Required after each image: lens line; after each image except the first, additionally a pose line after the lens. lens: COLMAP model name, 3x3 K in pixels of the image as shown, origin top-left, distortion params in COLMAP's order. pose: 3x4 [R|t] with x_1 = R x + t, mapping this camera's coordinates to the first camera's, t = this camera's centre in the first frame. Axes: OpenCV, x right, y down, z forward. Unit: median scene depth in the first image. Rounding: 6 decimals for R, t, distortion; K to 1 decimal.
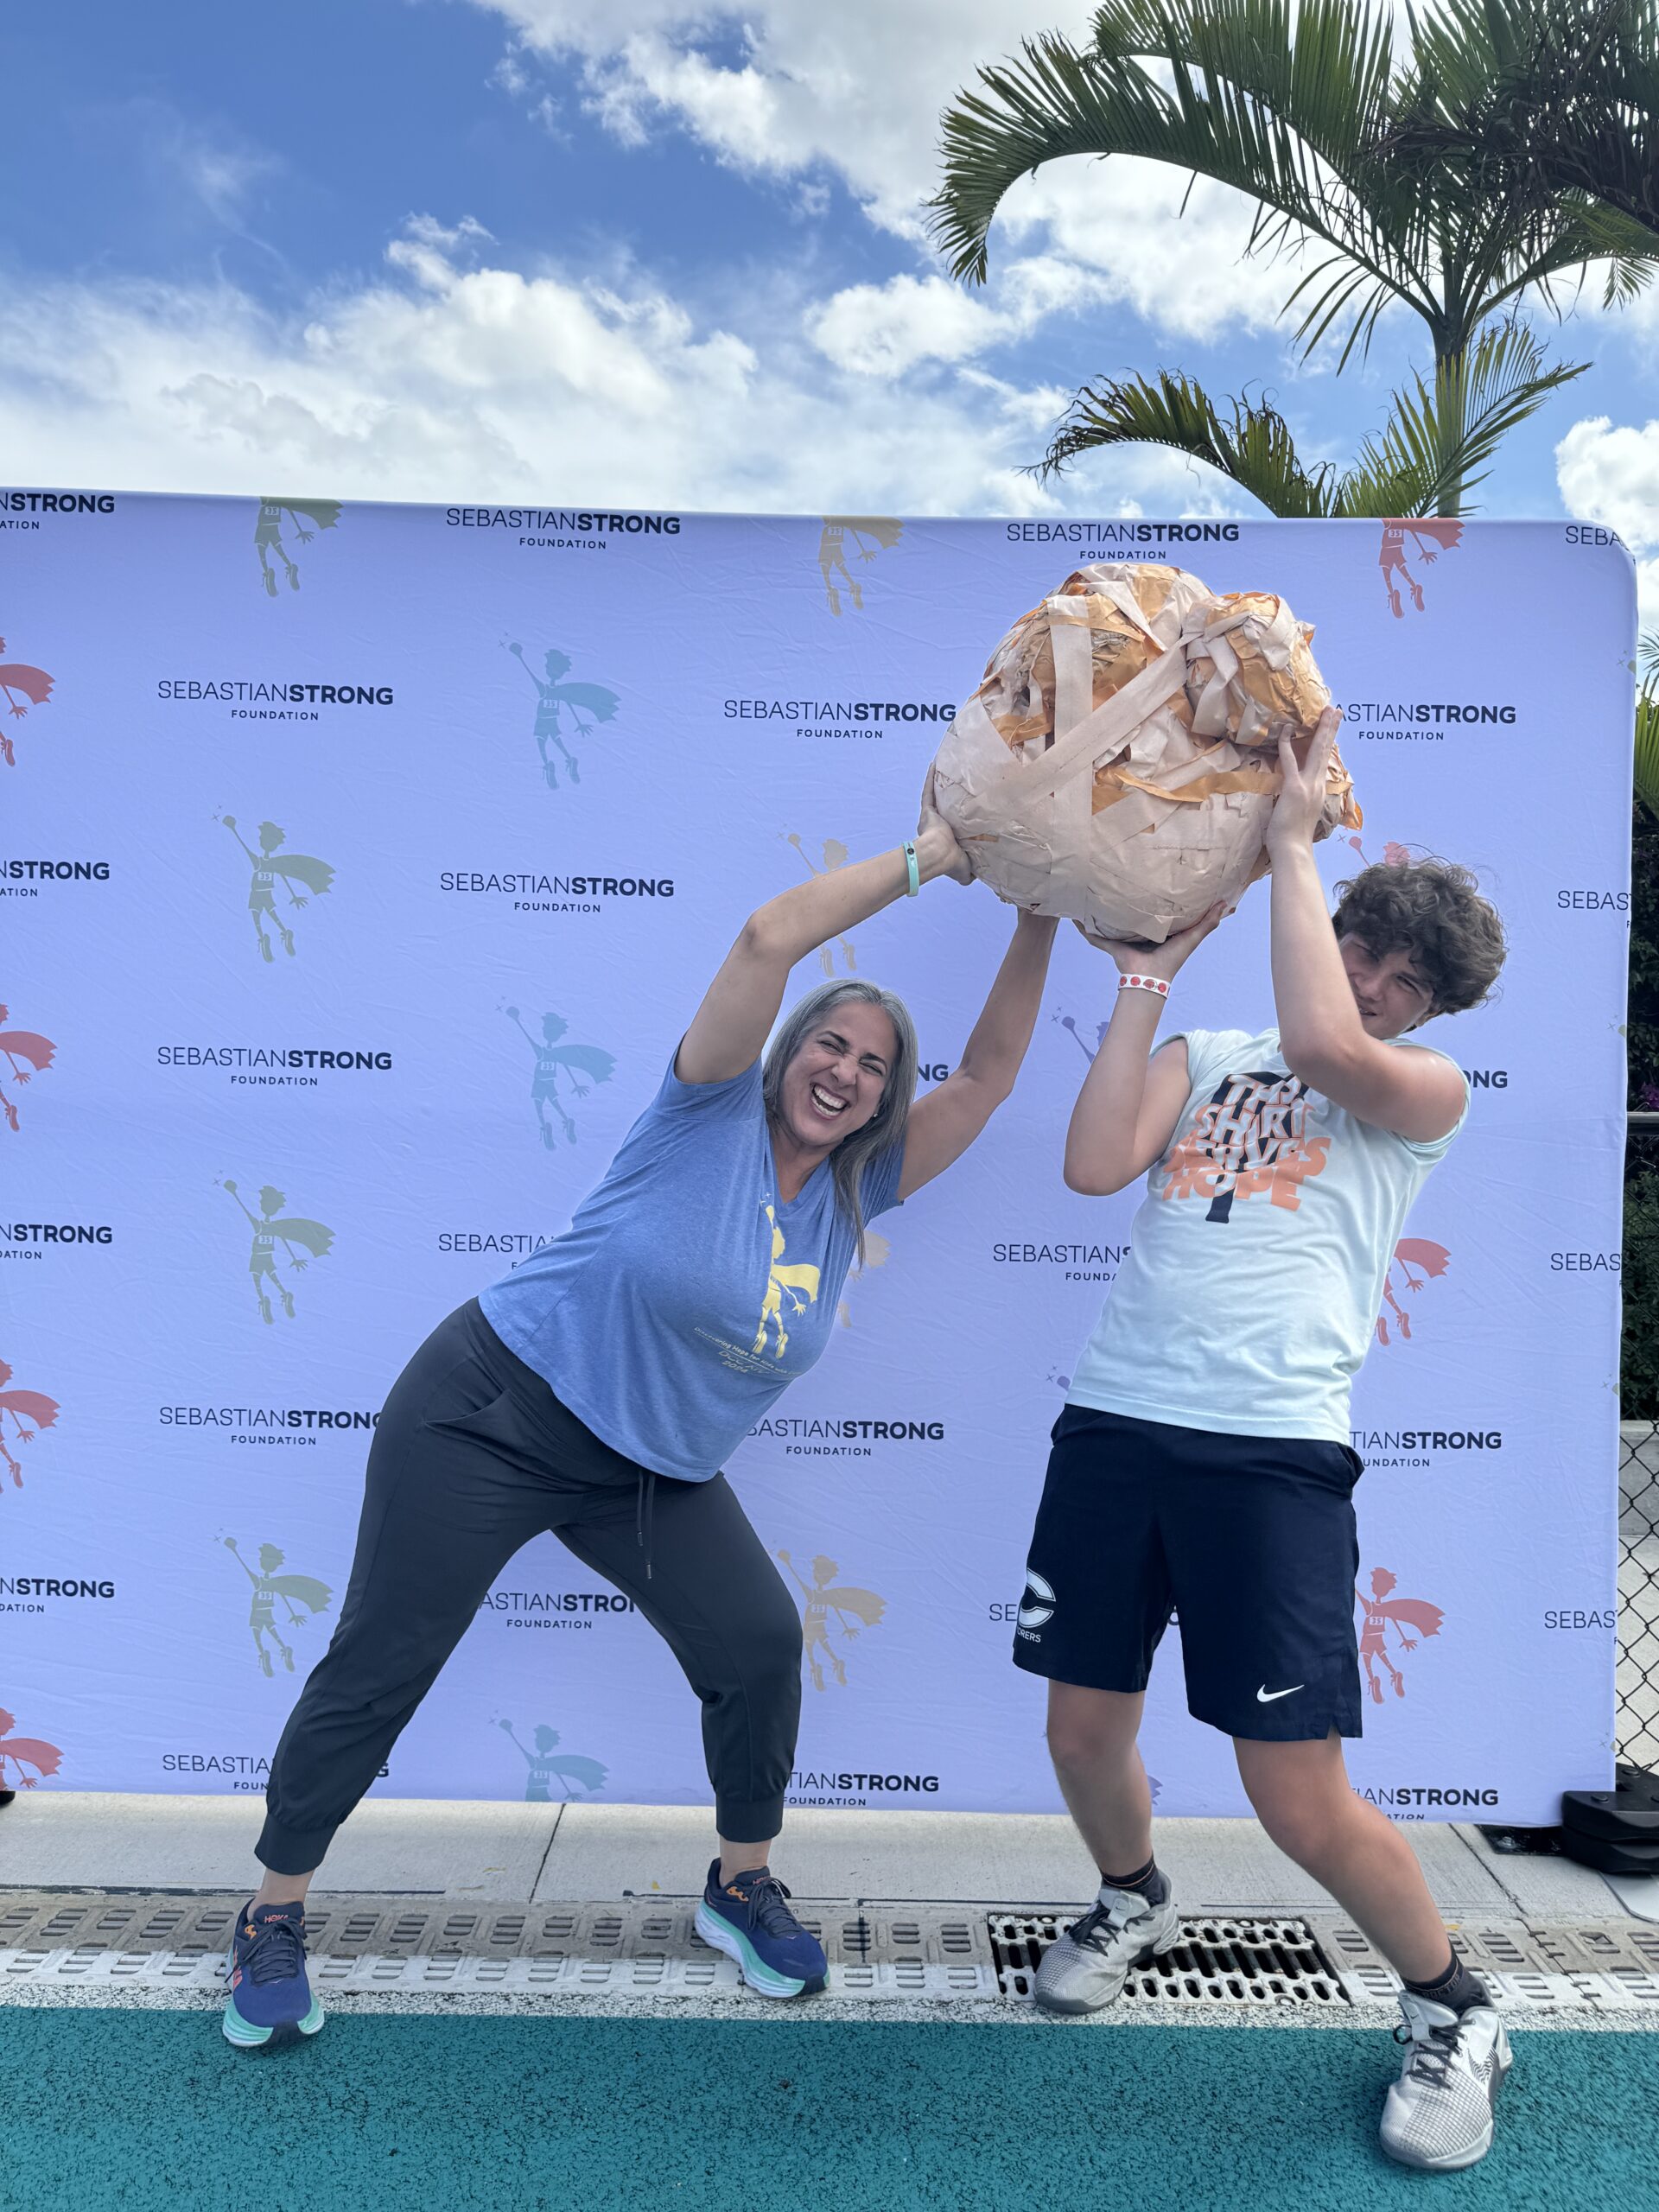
lens RADIAL K [[1541.8, 0, 811.1], [0, 1541.8, 1131.2], [0, 0, 1]] dist [0.011914, -0.022764]
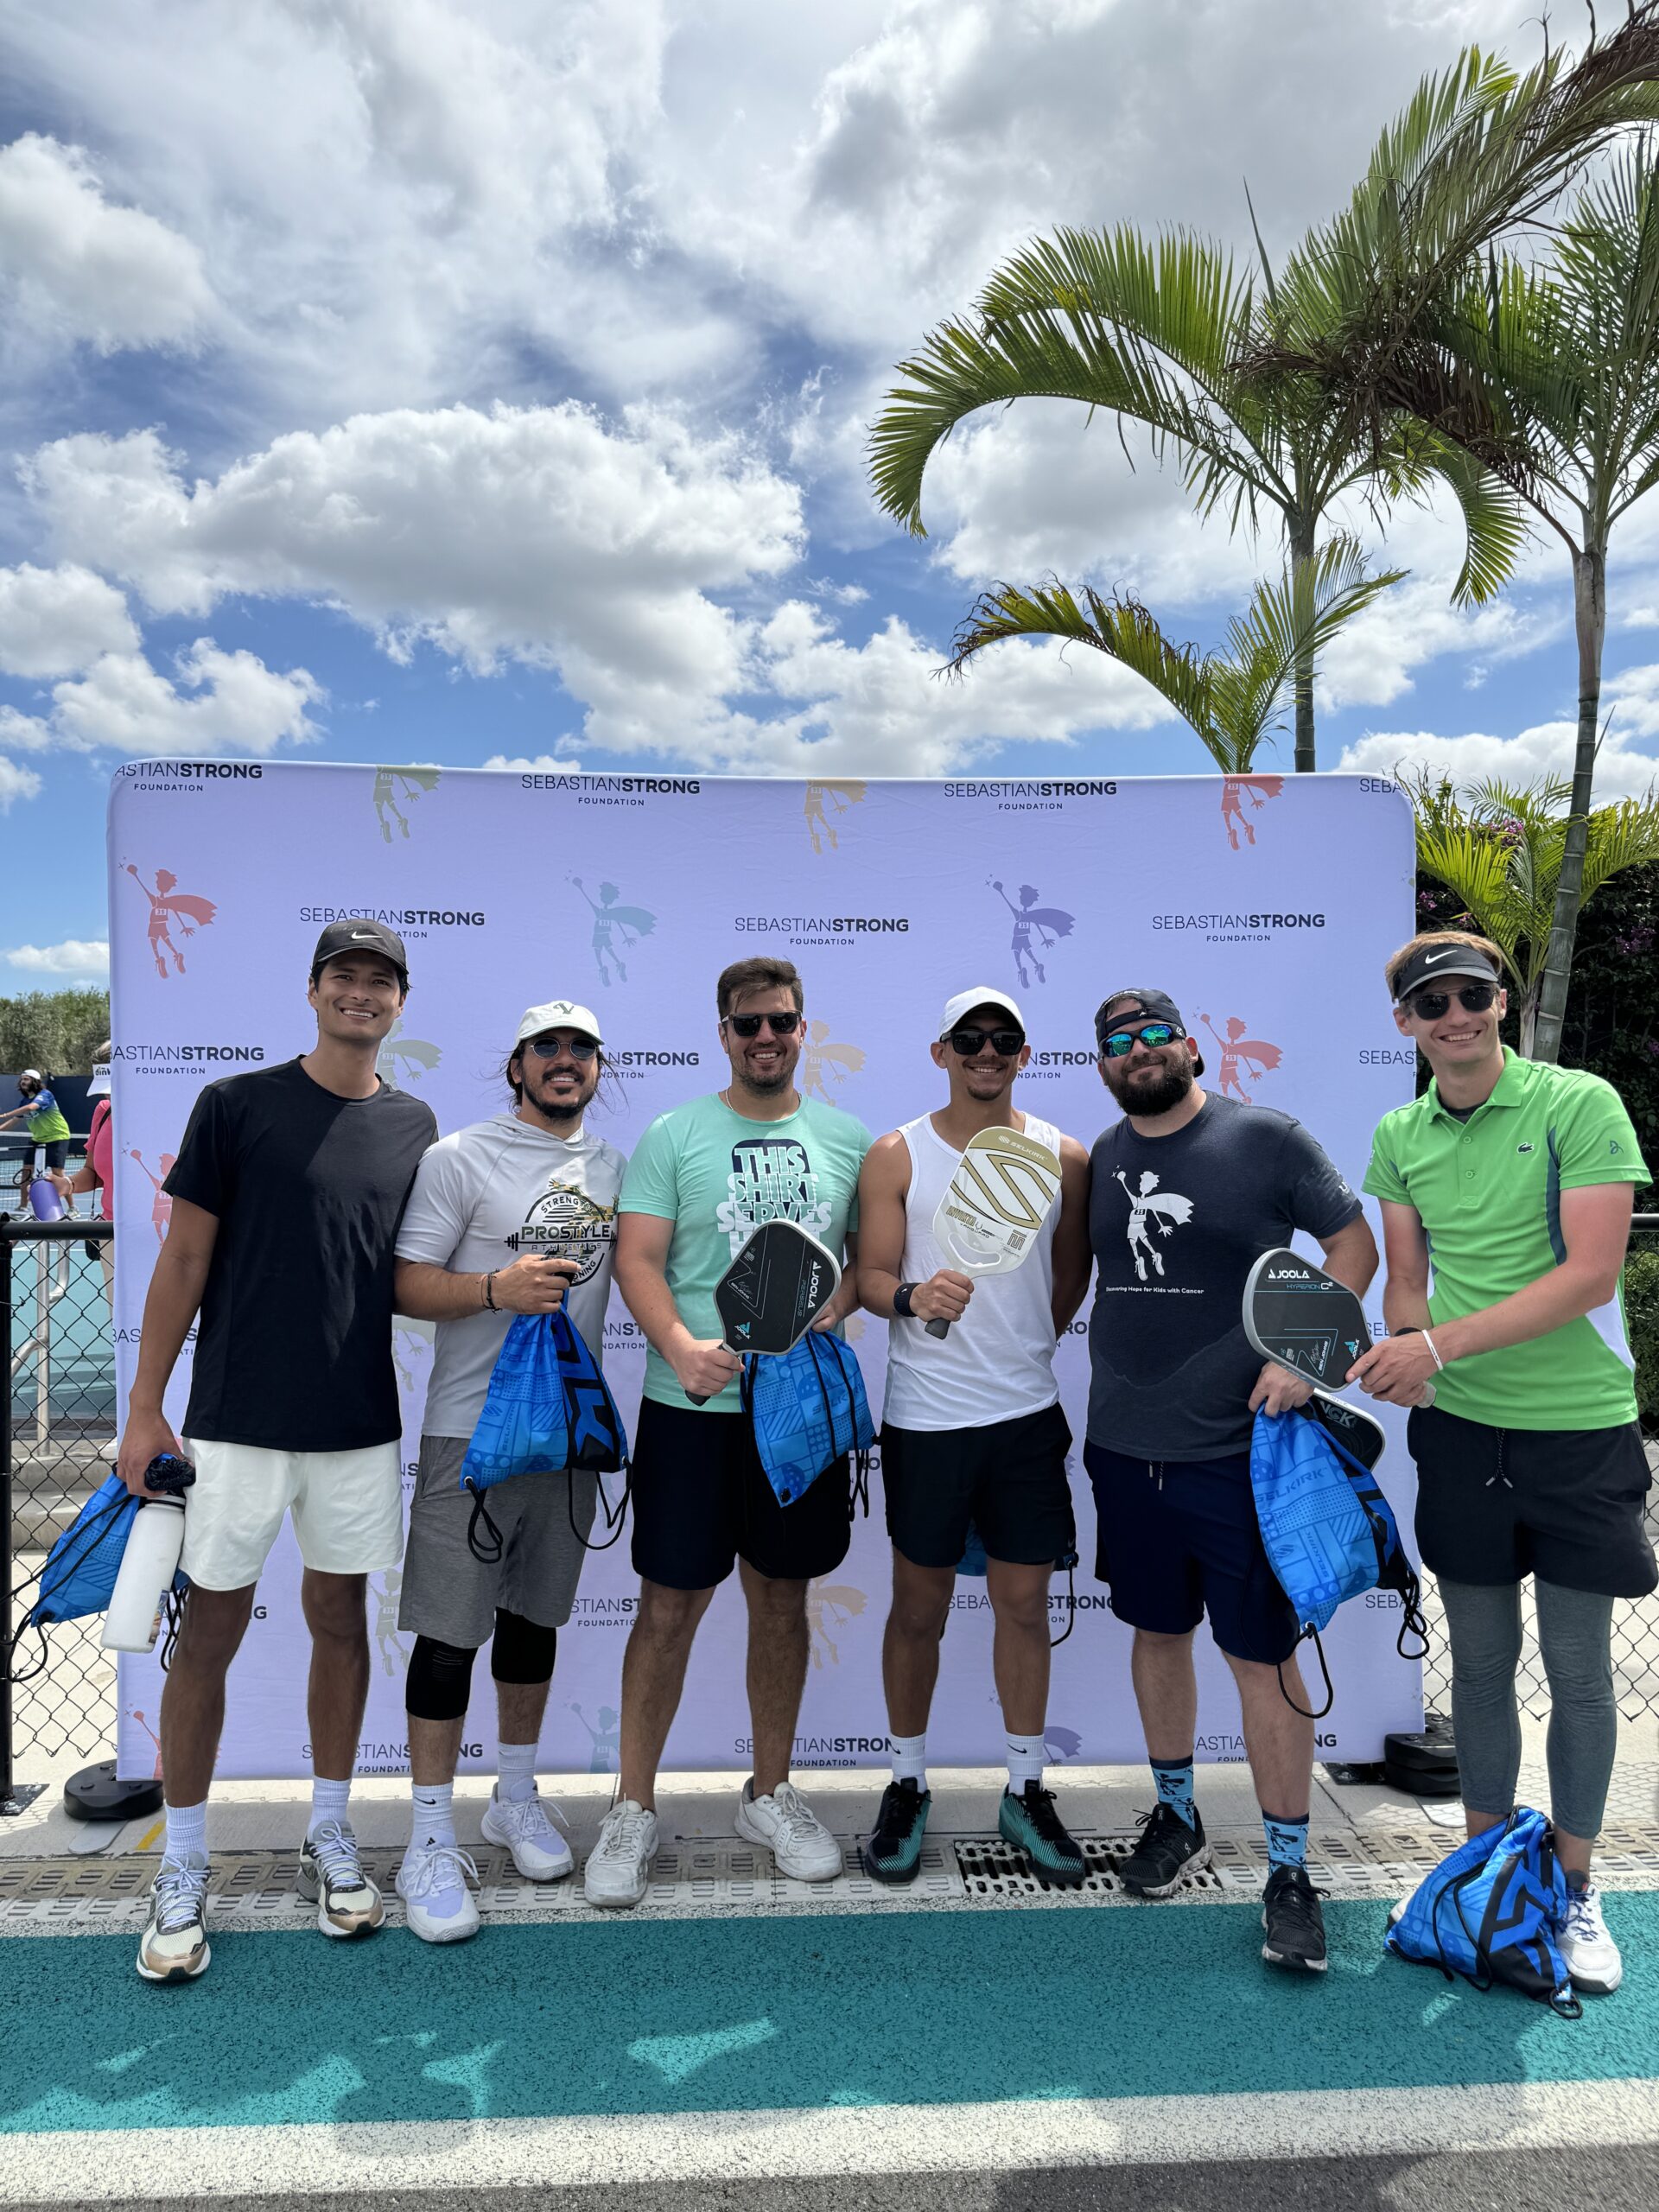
lens RADIAL K [[1541.8, 0, 814.5], [0, 1541.8, 1104.1], [0, 0, 1]] dist [0.011914, -0.022764]
pose [[0.998444, -0.016331, 0.053325, -0.067917], [0.018234, 0.999207, -0.035398, -0.081129], [-0.052704, 0.036315, 0.997950, -0.349700]]
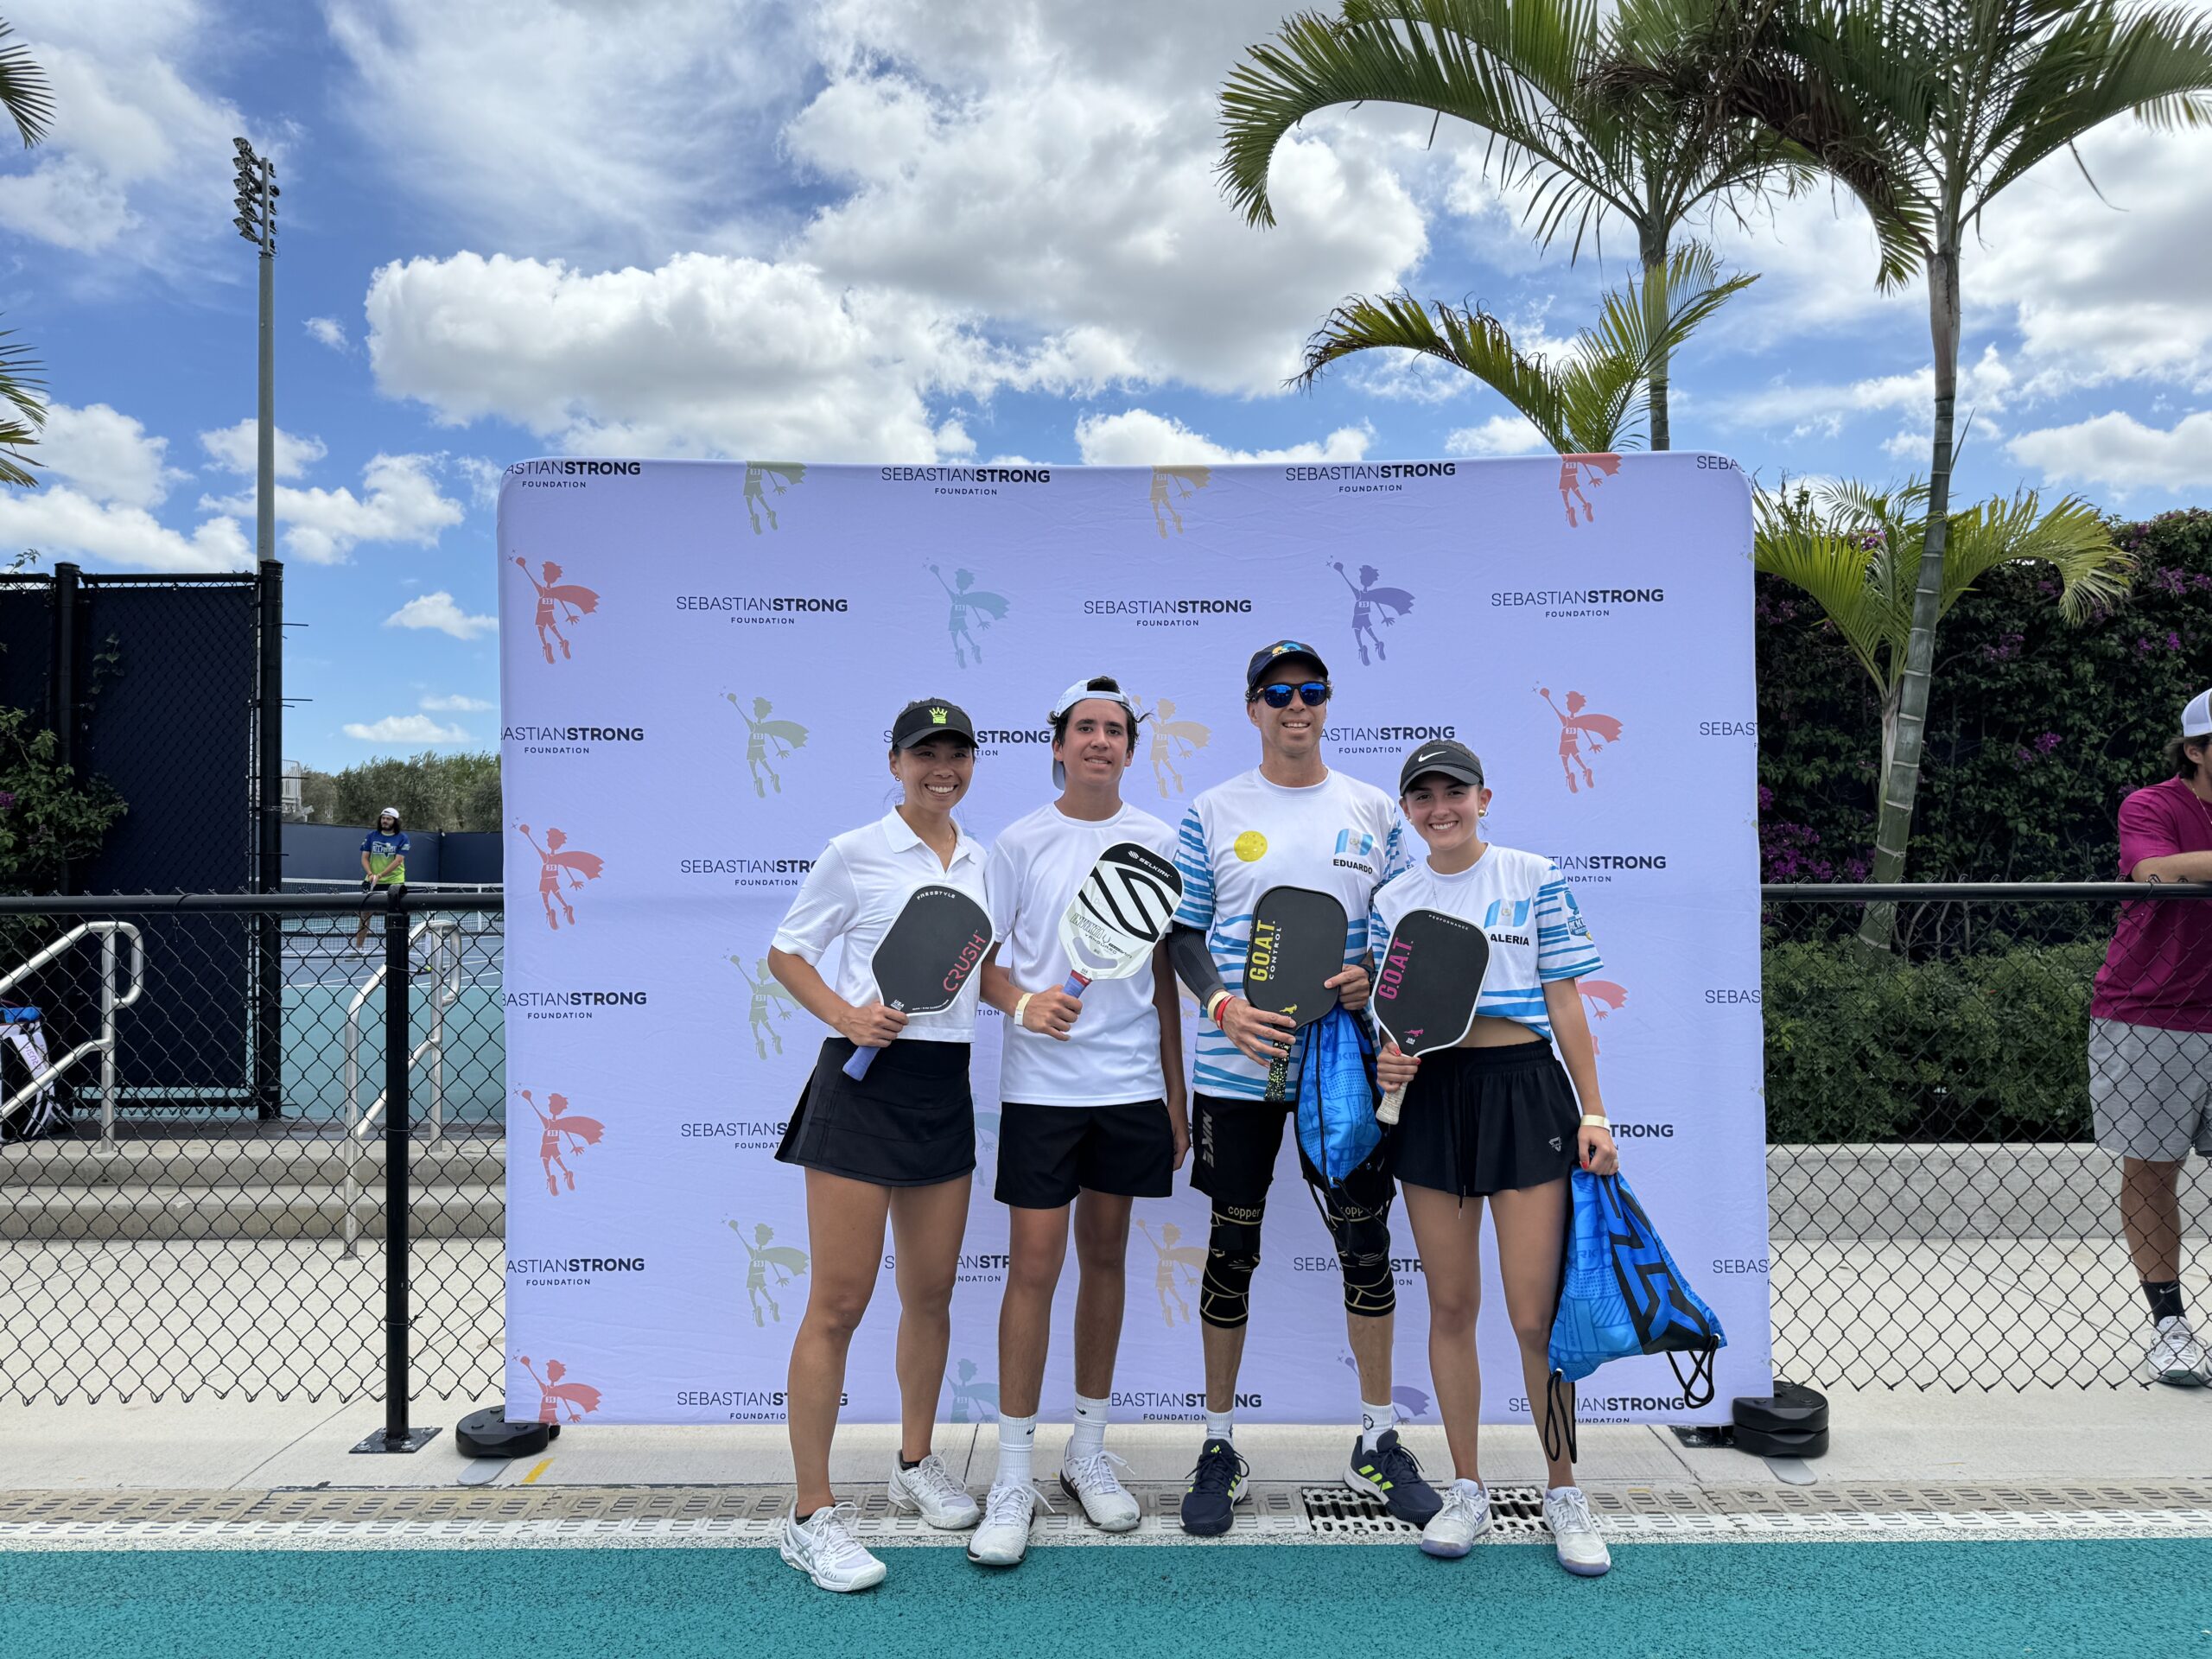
lens RADIAL K [[1541.8, 0, 1099.3], [0, 1541.8, 830.6], [0, 0, 1]] dist [0.011914, -0.022764]
pose [[0.999744, -0.022383, -0.003162, -0.048440], [0.022169, 0.998153, -0.056556, 0.004651], [0.004422, 0.056472, 0.998394, -0.404327]]
